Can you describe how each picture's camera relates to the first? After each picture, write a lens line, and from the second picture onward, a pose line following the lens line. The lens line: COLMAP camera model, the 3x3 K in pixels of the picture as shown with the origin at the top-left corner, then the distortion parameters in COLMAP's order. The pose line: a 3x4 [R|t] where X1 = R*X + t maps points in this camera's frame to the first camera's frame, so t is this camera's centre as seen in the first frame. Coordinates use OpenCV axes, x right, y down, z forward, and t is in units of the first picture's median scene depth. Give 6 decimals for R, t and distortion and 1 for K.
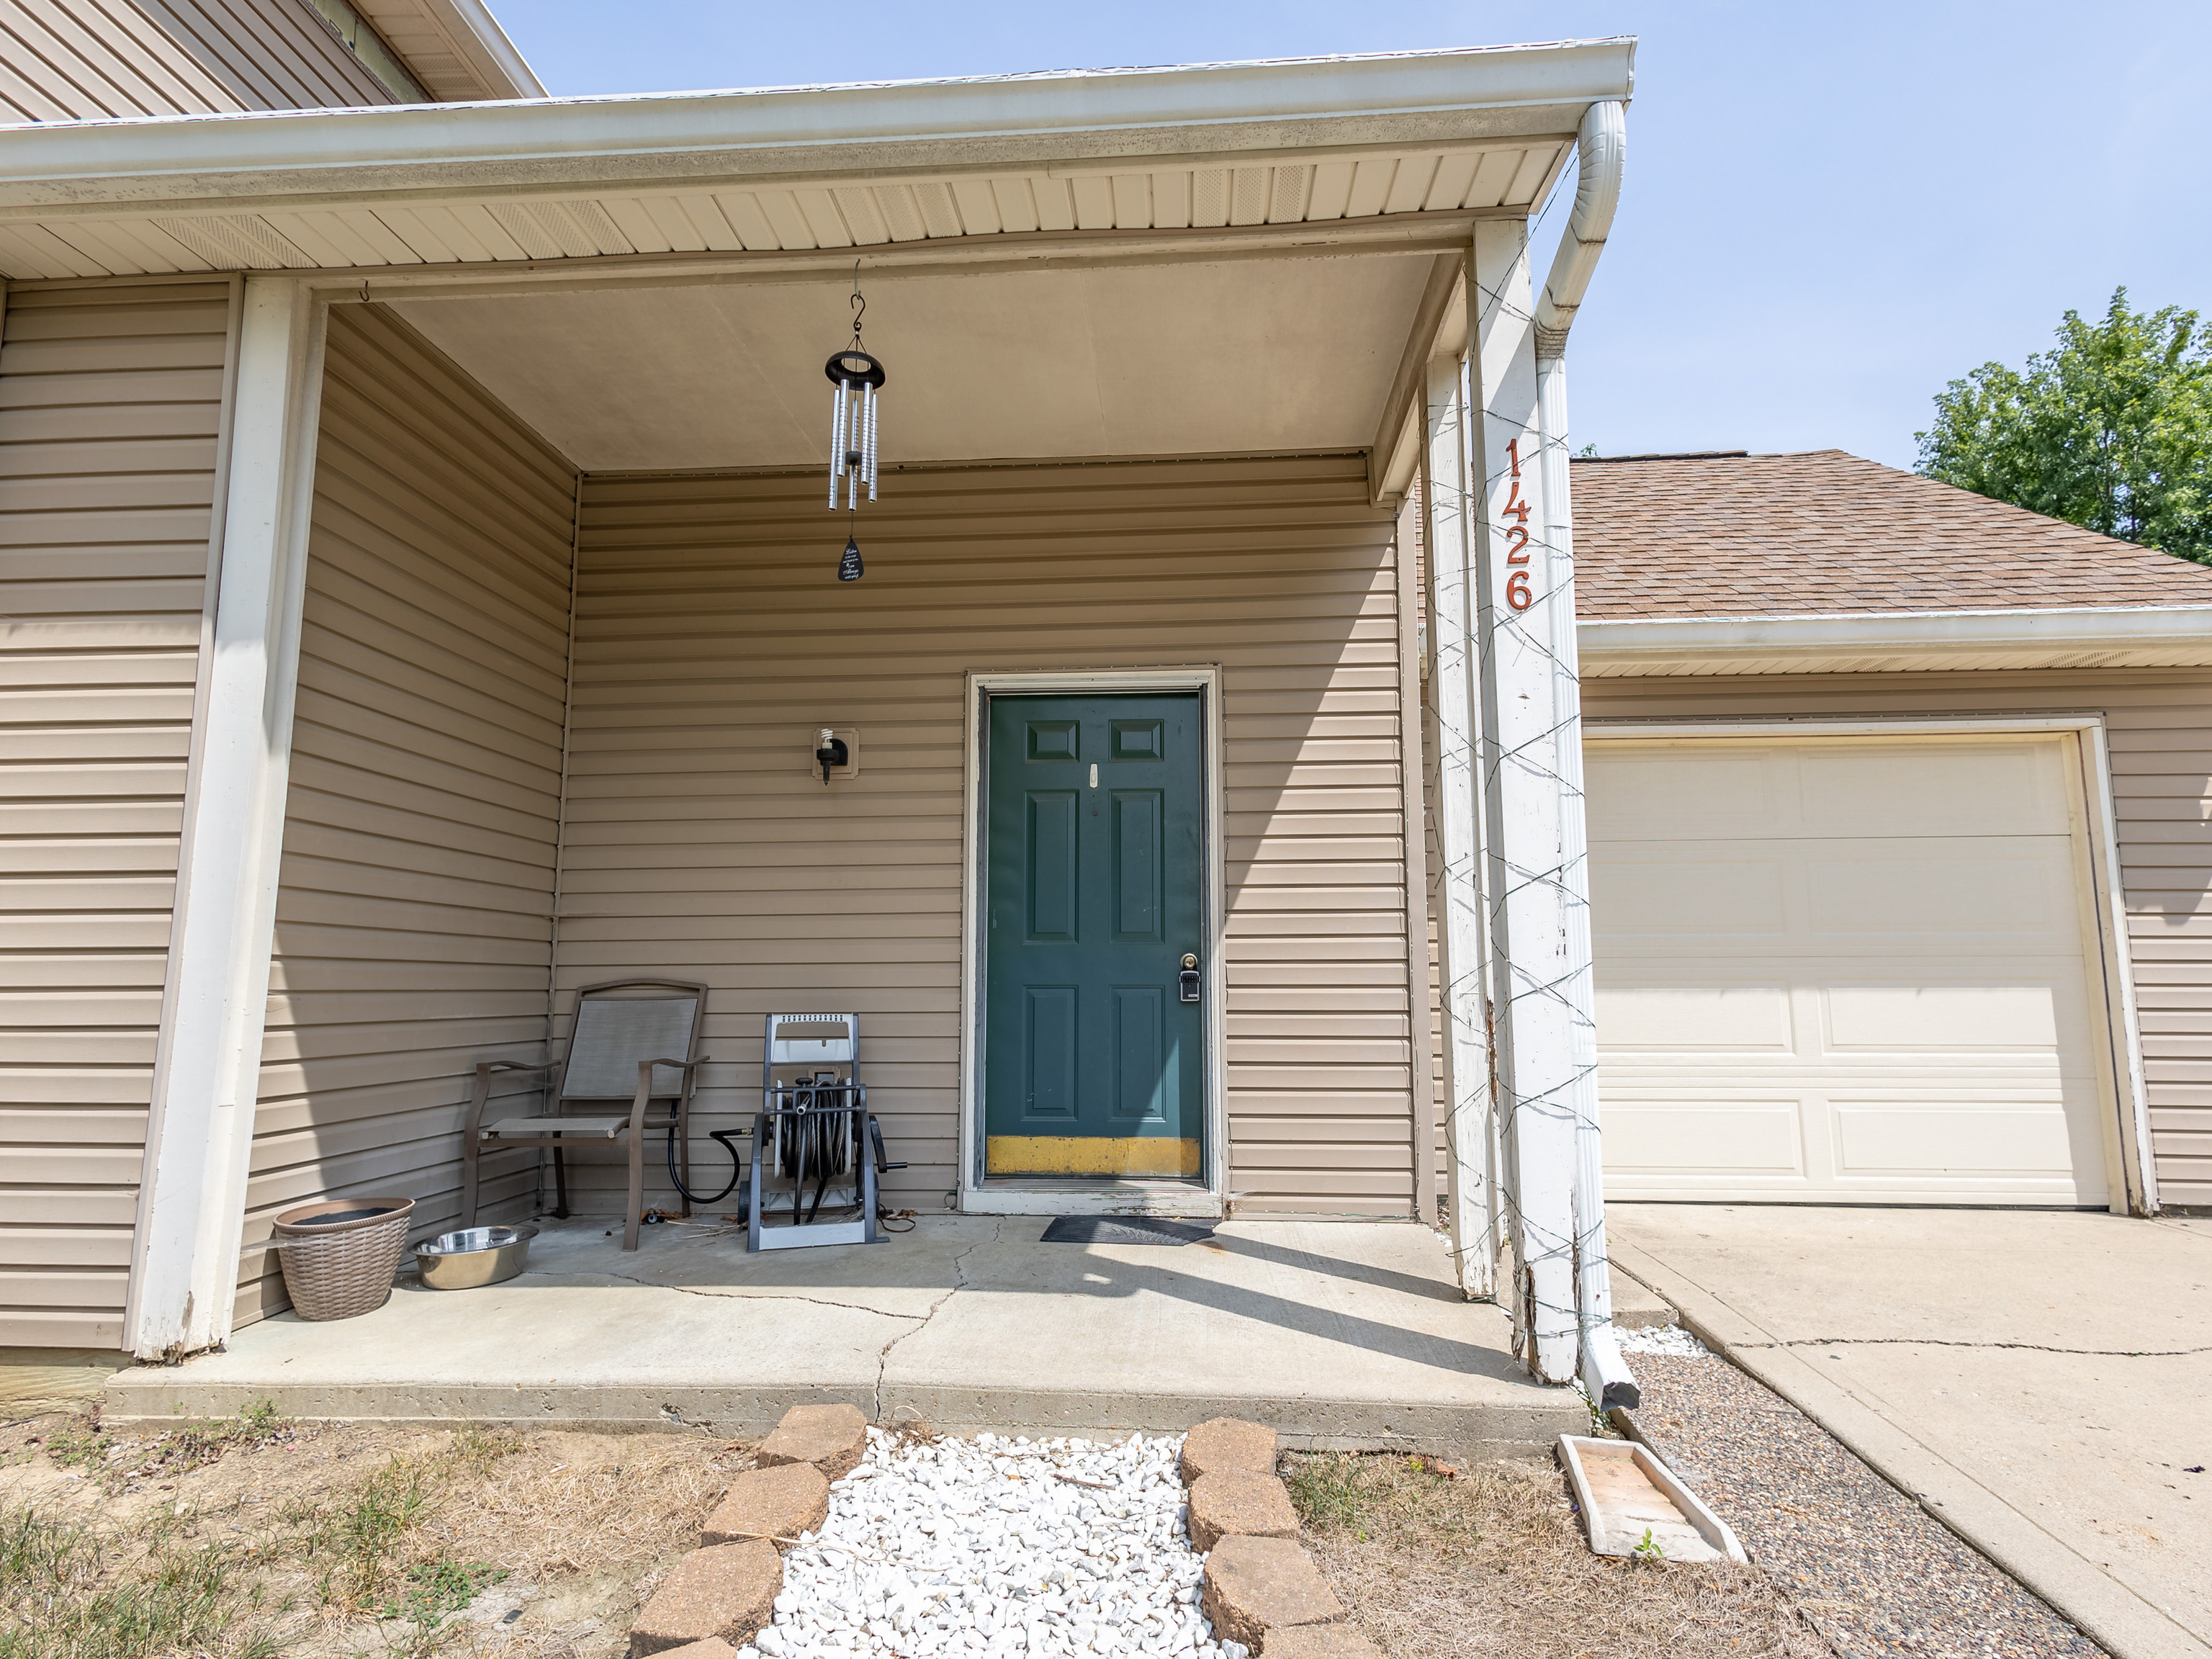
lens RADIAL K [[1212.5, 0, 1113.7], [0, 1212.5, 837.8], [0, 0, 1]] dist [0.007000, 0.000635]
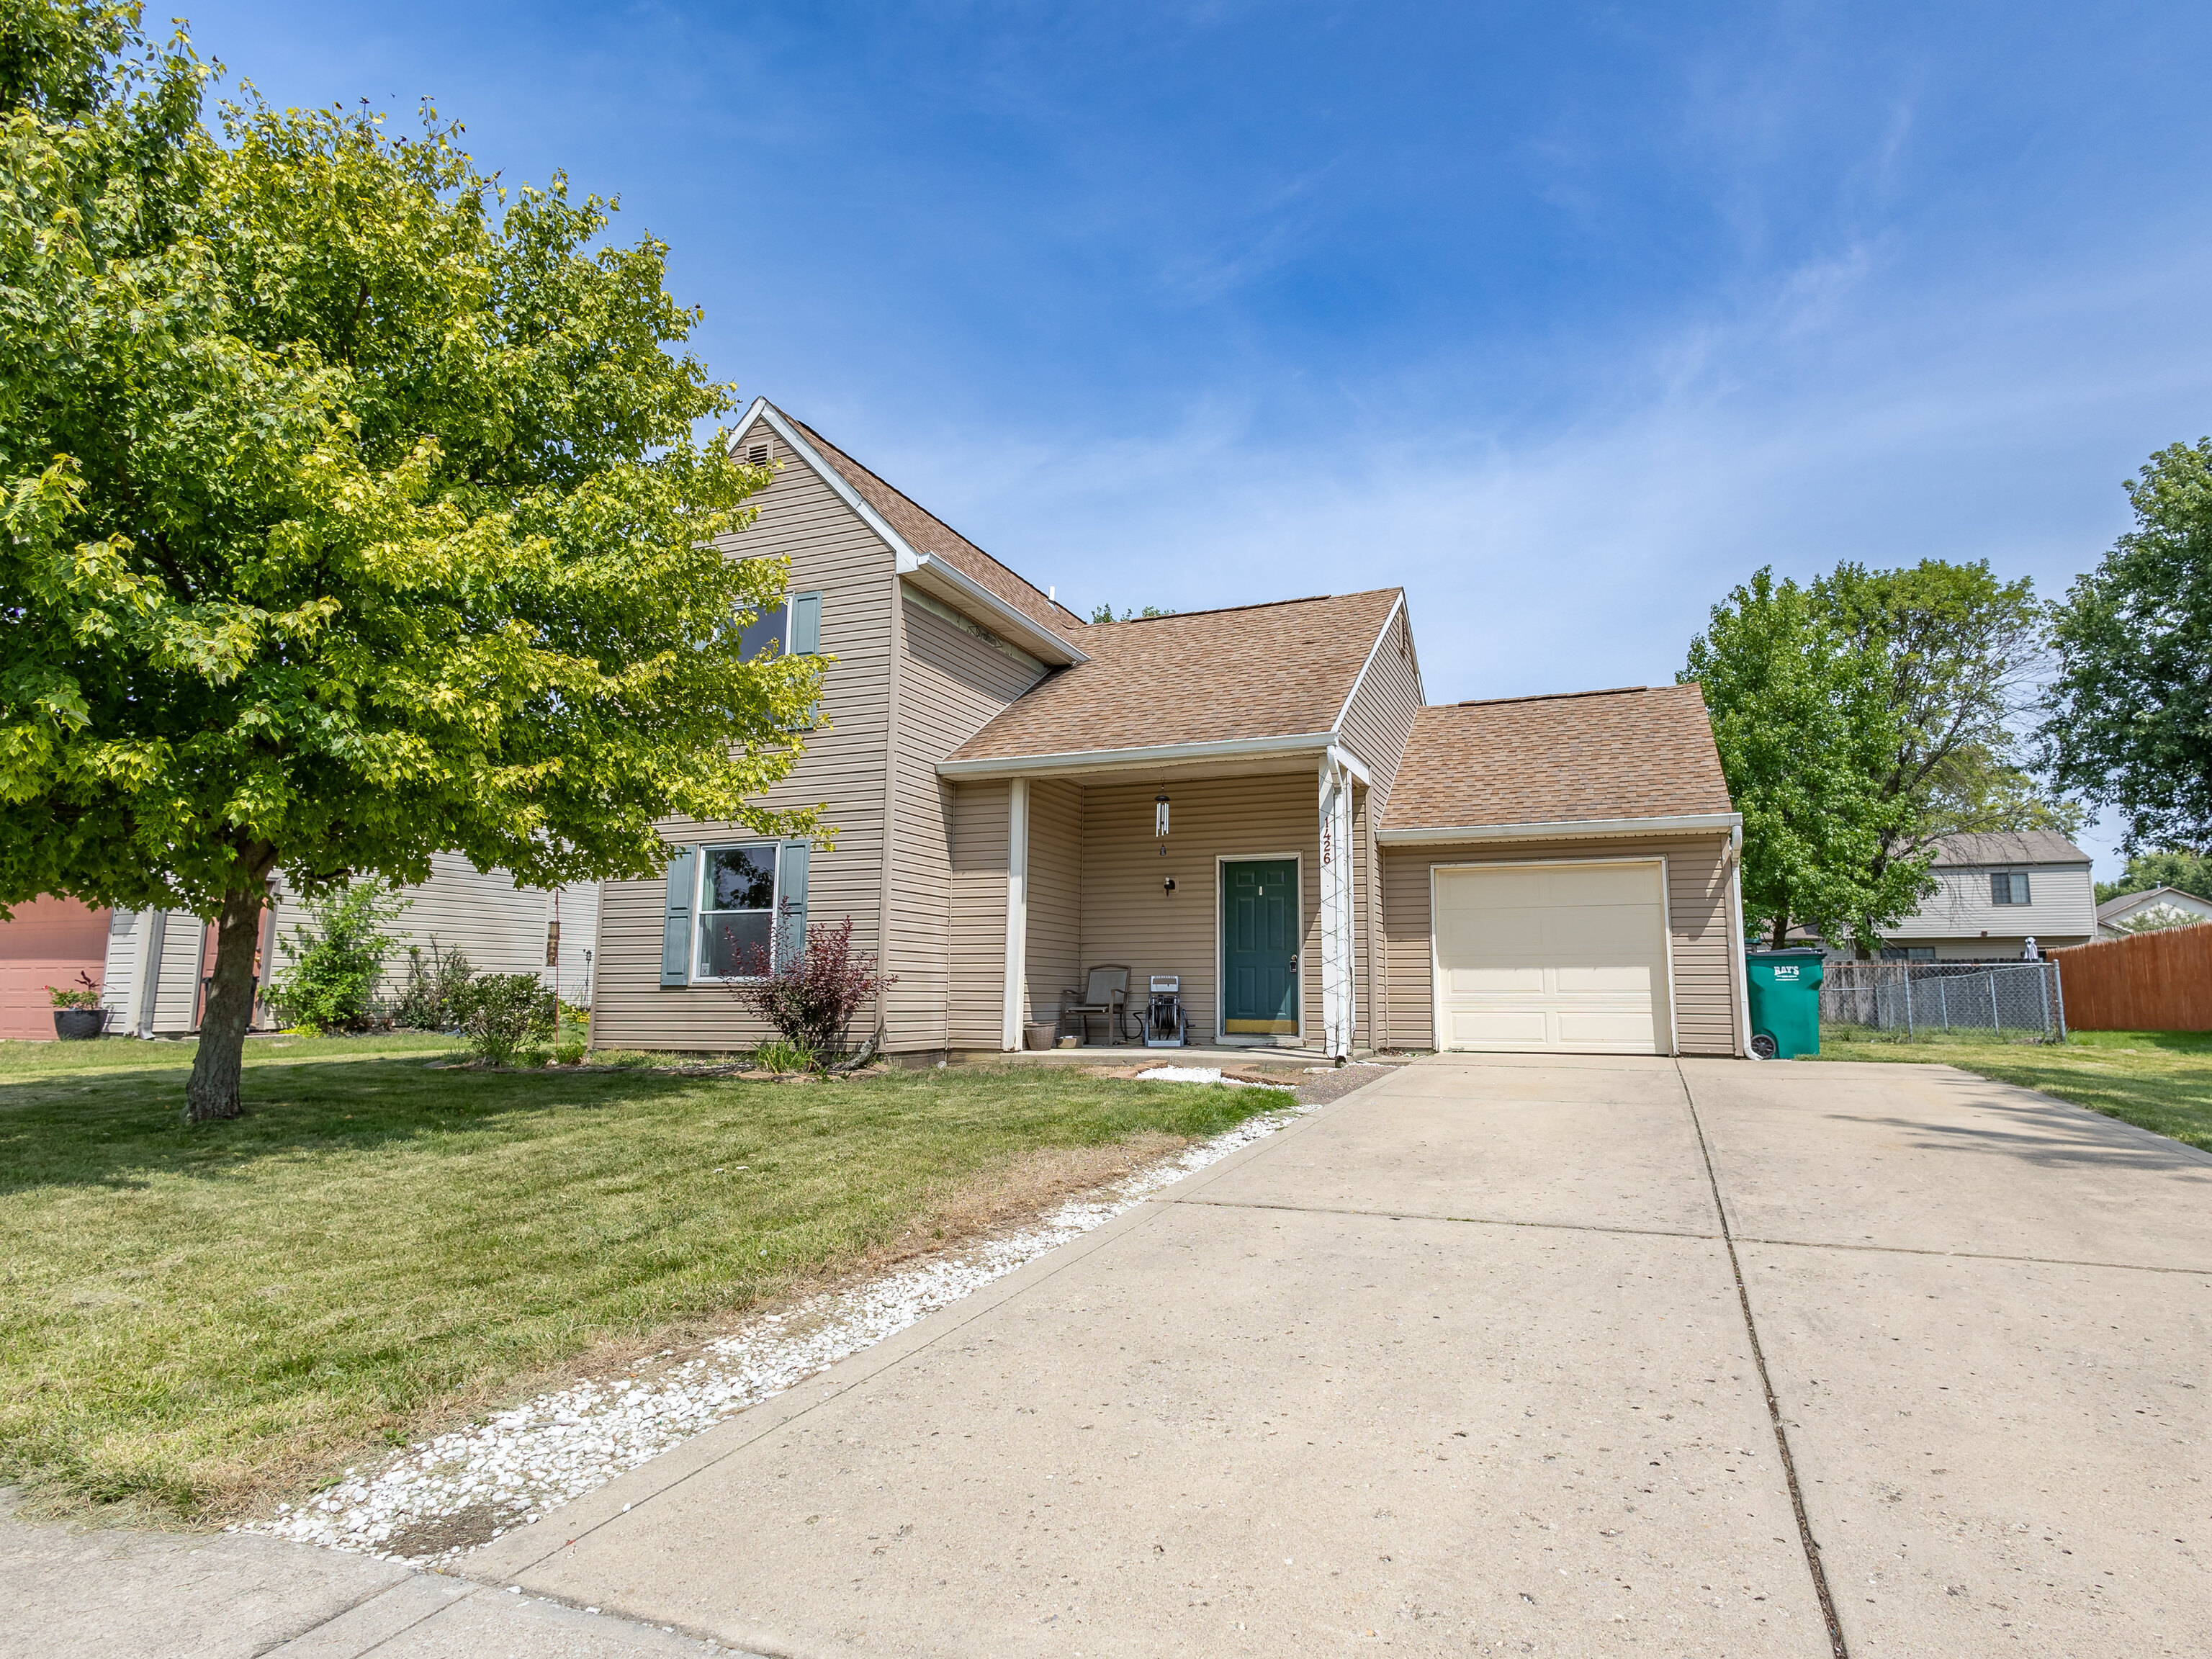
lens RADIAL K [[1212.5, 0, 1113.3], [0, 1212.5, 825.1], [0, 0, 1]] dist [0.007000, 0.000635]
pose [[0.945206, -0.040326, -0.323974, 0.592084], [0.032738, 0.999048, -0.028841, -0.137235], [0.324829, 0.016655, 0.945626, -1.800498]]
